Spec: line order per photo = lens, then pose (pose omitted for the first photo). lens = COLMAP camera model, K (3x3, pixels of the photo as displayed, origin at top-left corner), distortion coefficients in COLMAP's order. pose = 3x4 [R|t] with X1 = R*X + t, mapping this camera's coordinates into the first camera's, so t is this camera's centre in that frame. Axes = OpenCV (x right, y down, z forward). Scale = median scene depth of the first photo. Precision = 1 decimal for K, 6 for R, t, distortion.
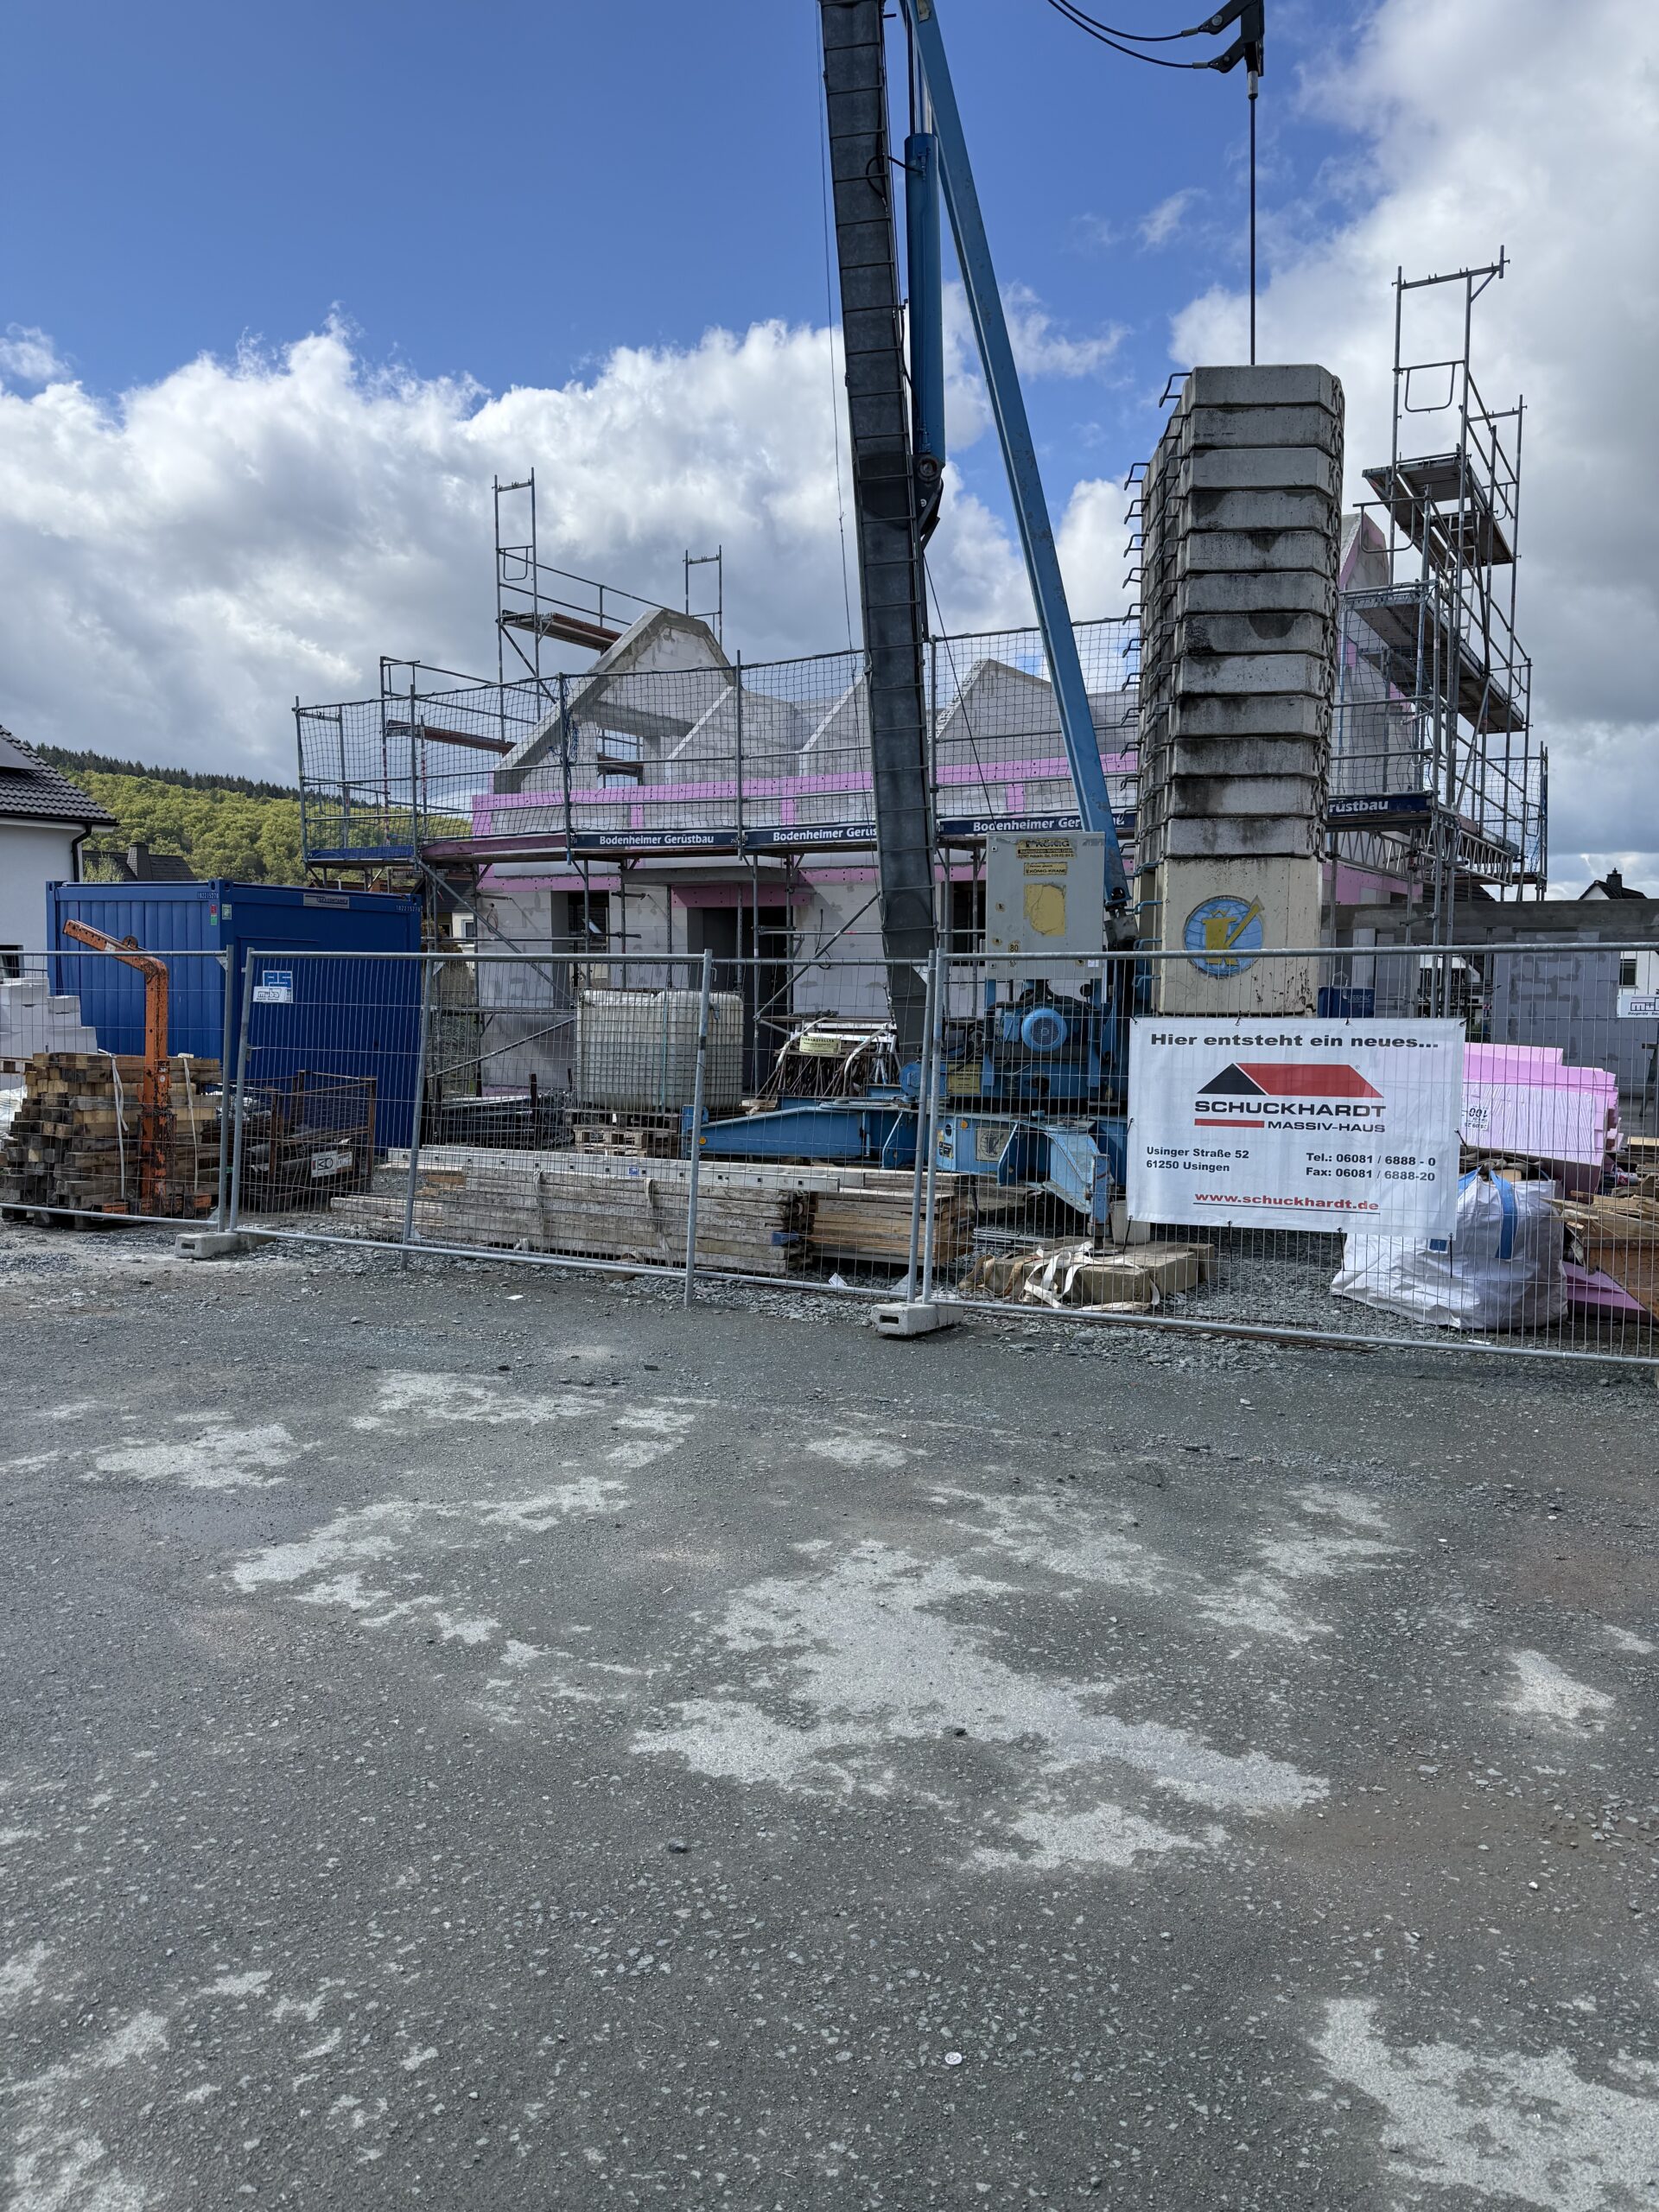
lens RADIAL K [[1523.9, 0, 841.2], [0, 1523.9, 1111.9], [0, 0, 1]] dist [0.147489, -0.268102]
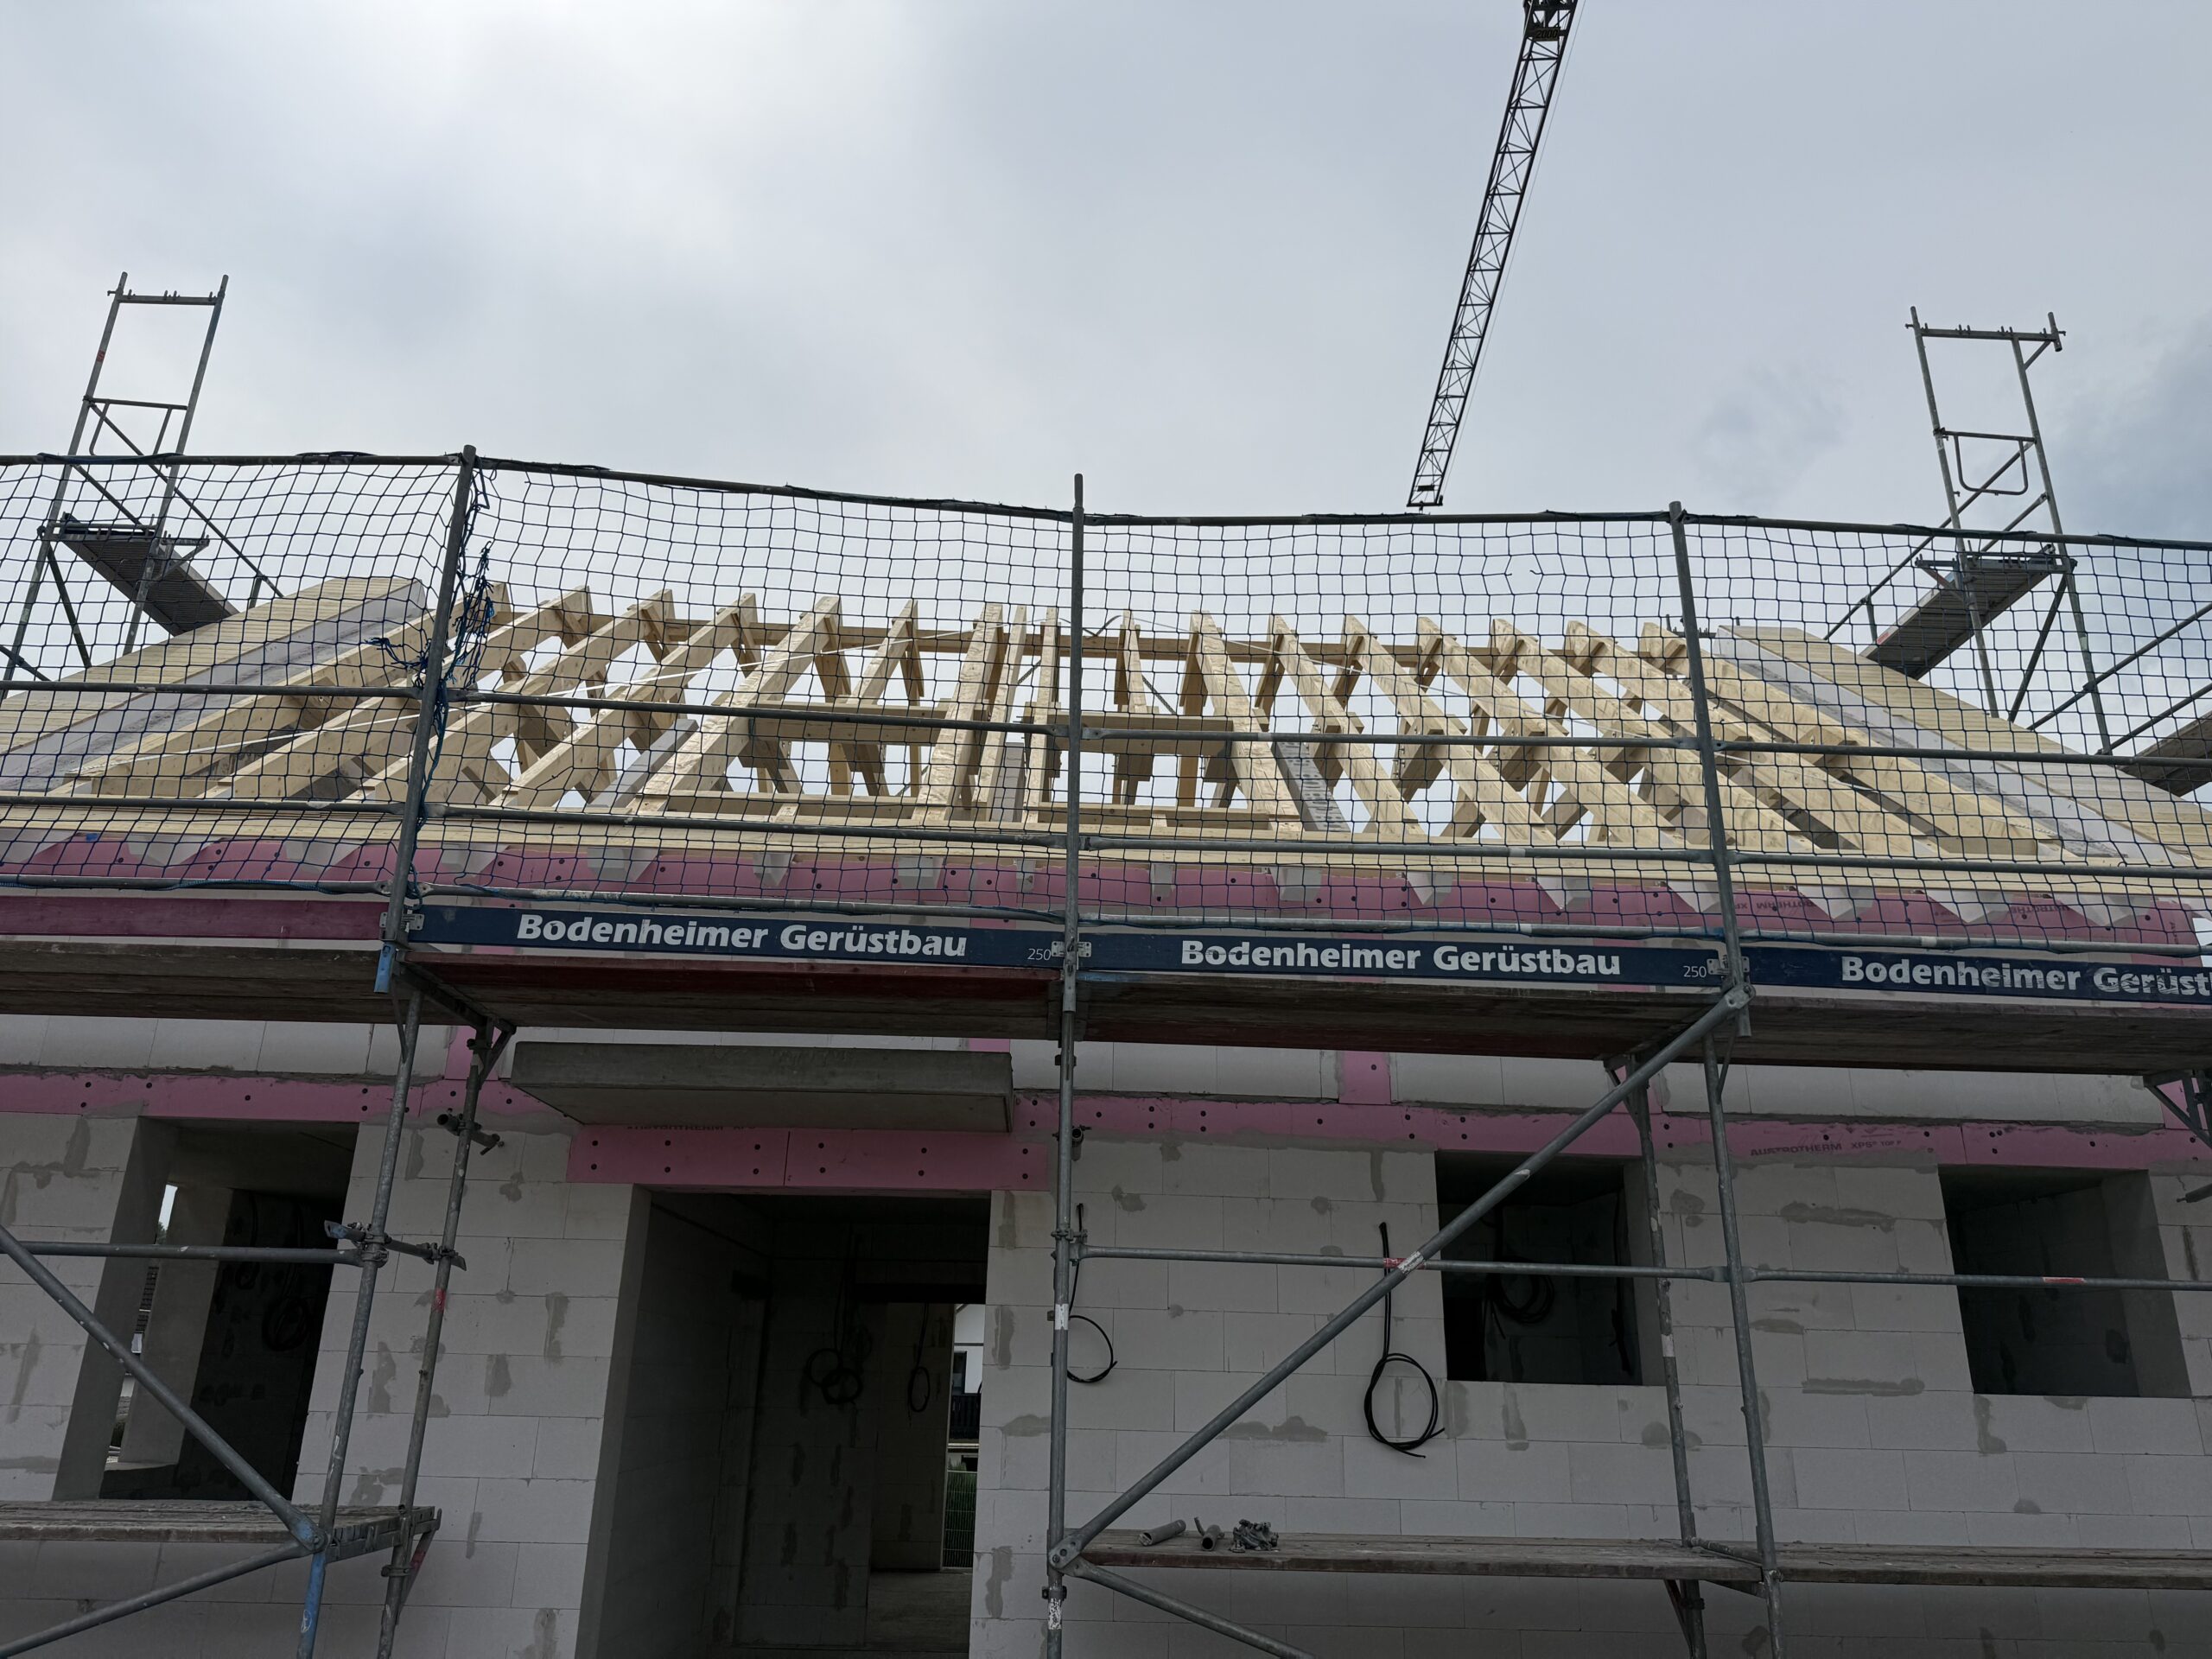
lens RADIAL K [[1544.8, 0, 1107.9], [0, 1544.8, 821.0], [0, 0, 1]] dist [0.121322, -0.190631]
pose [[0.851360, 0.191524, 0.488370, -0.391987], [0.033091, 0.909507, -0.414369, -0.113366], [-0.523537, 0.368938, 0.767980, 1.260444]]
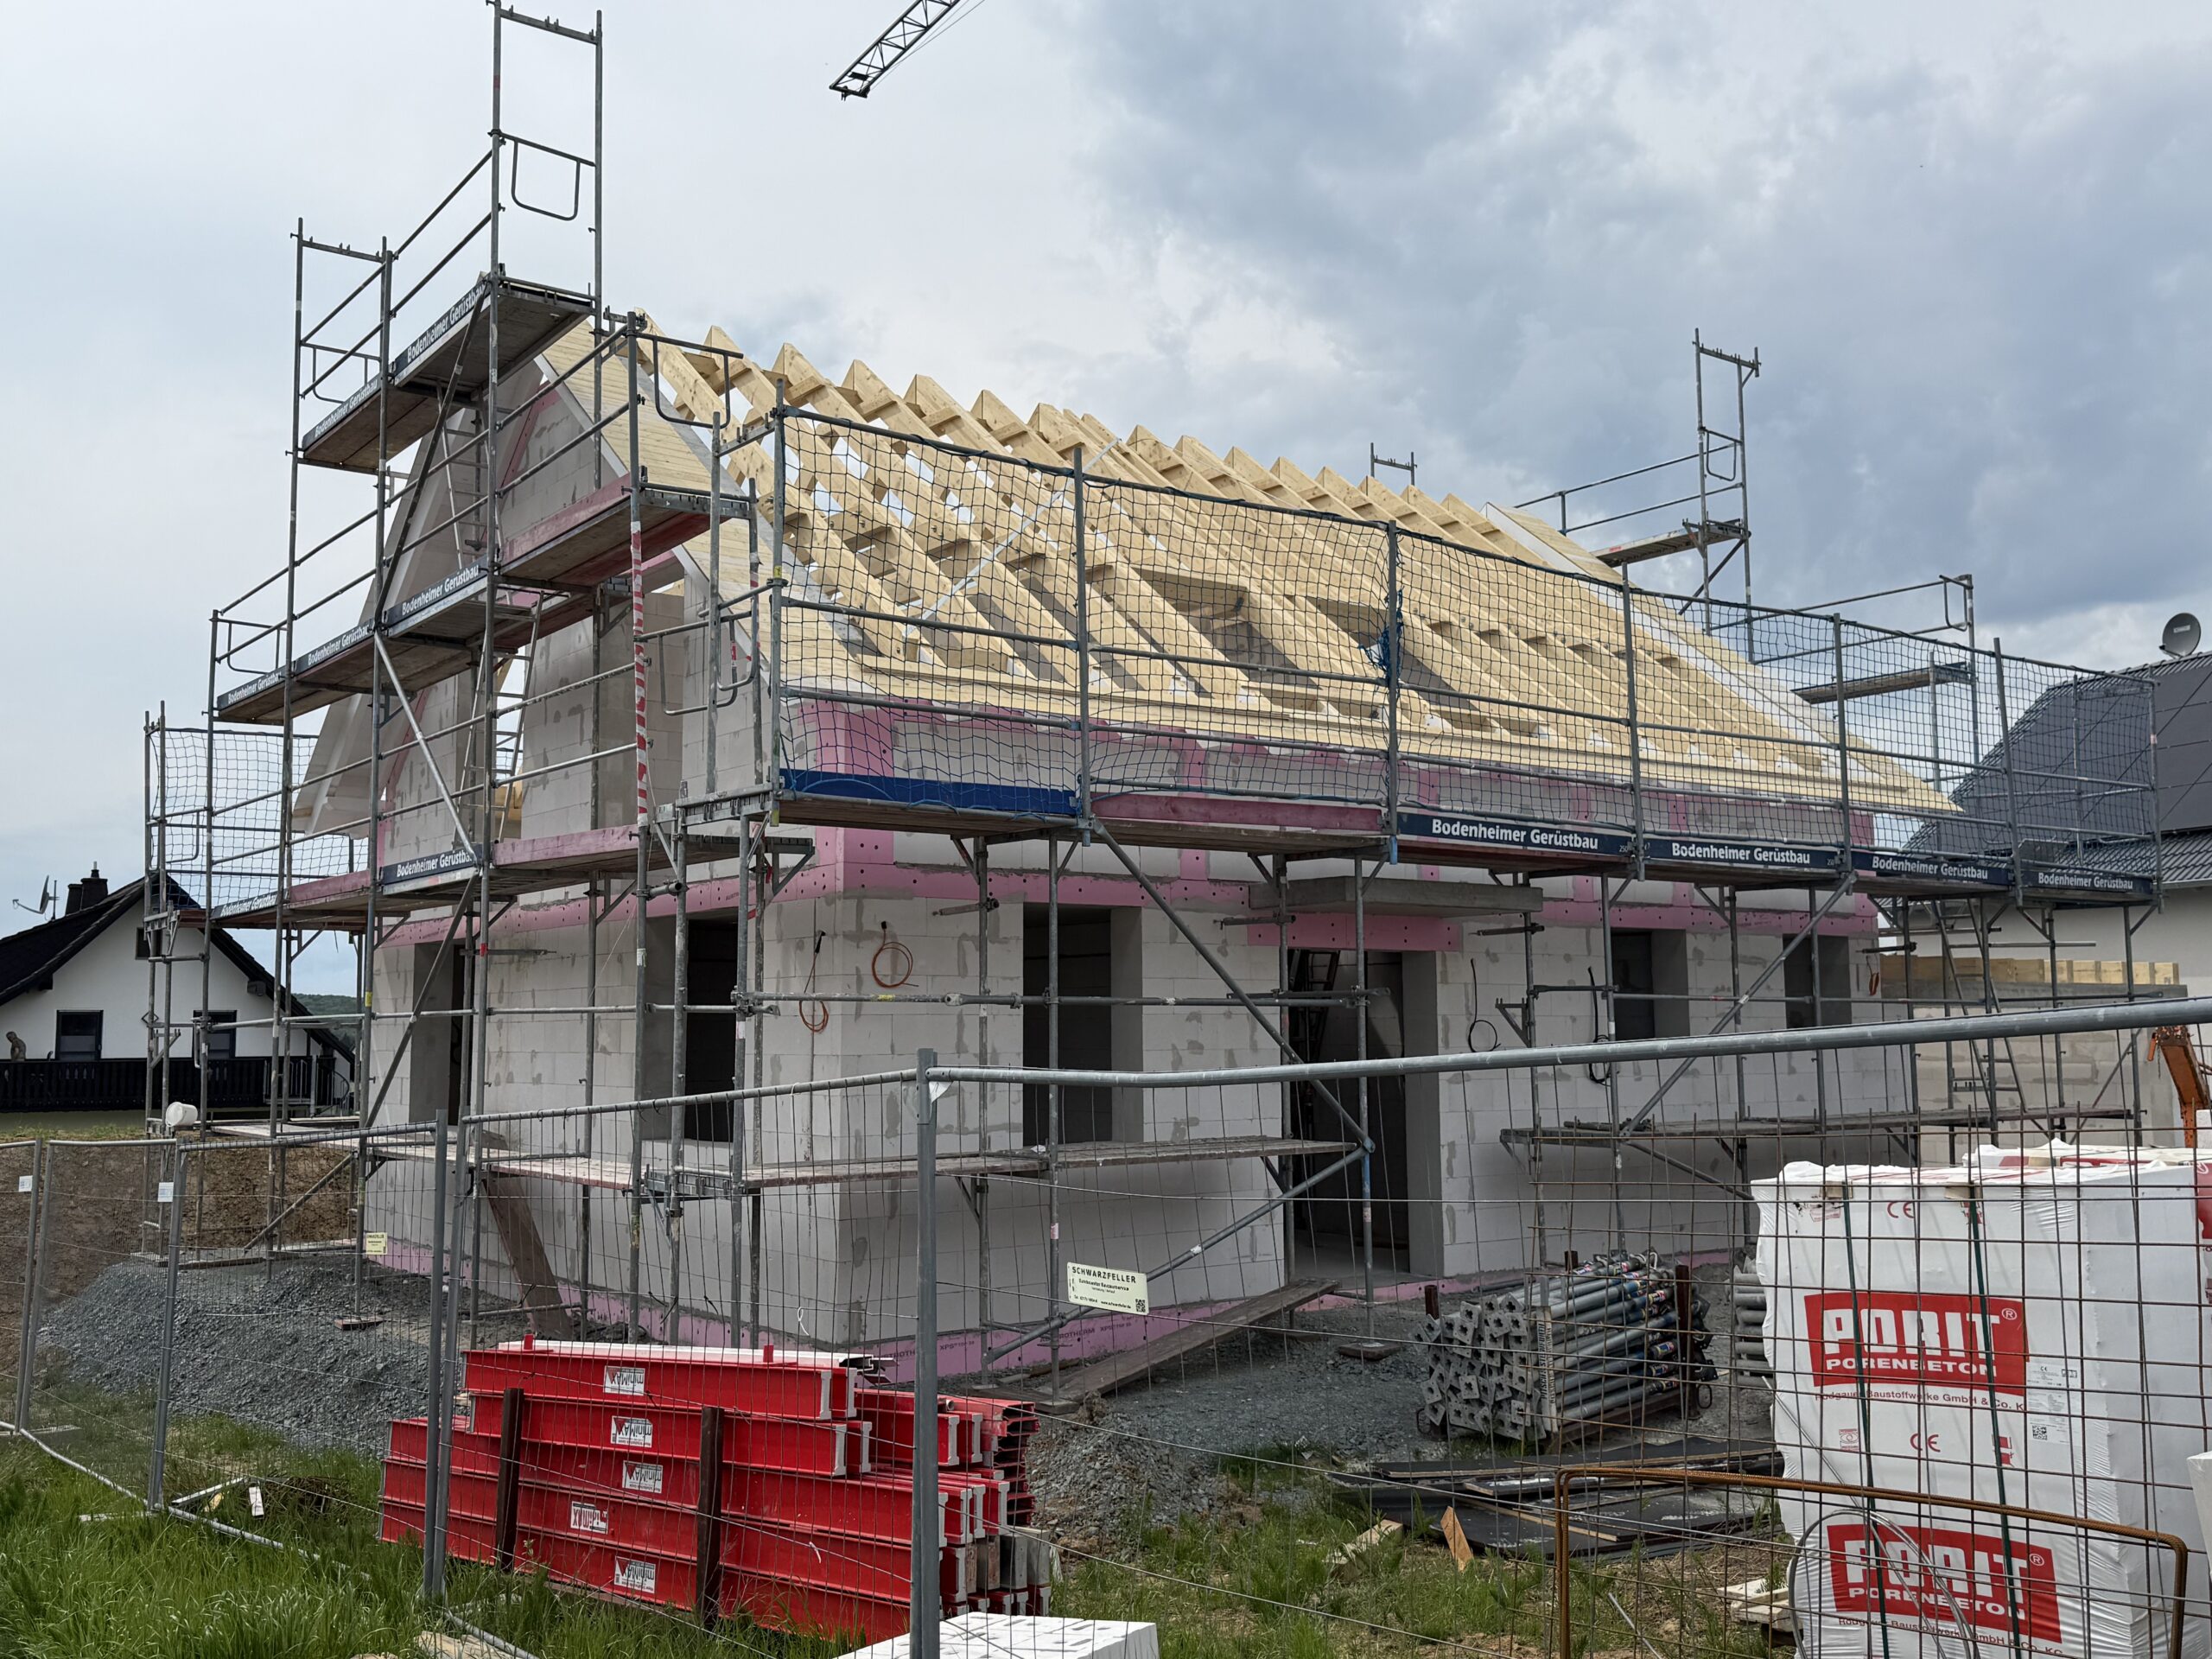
lens RADIAL K [[1950.1, 0, 1106.9], [0, 1950.1, 827.0], [0, 0, 1]] dist [0.130914, -0.189998]
pose [[0.405117, 0.087968, 0.910023, -1.537934], [0.095490, 0.985845, -0.137807, -0.166441], [-0.909264, 0.142727, 0.390983, 1.521920]]
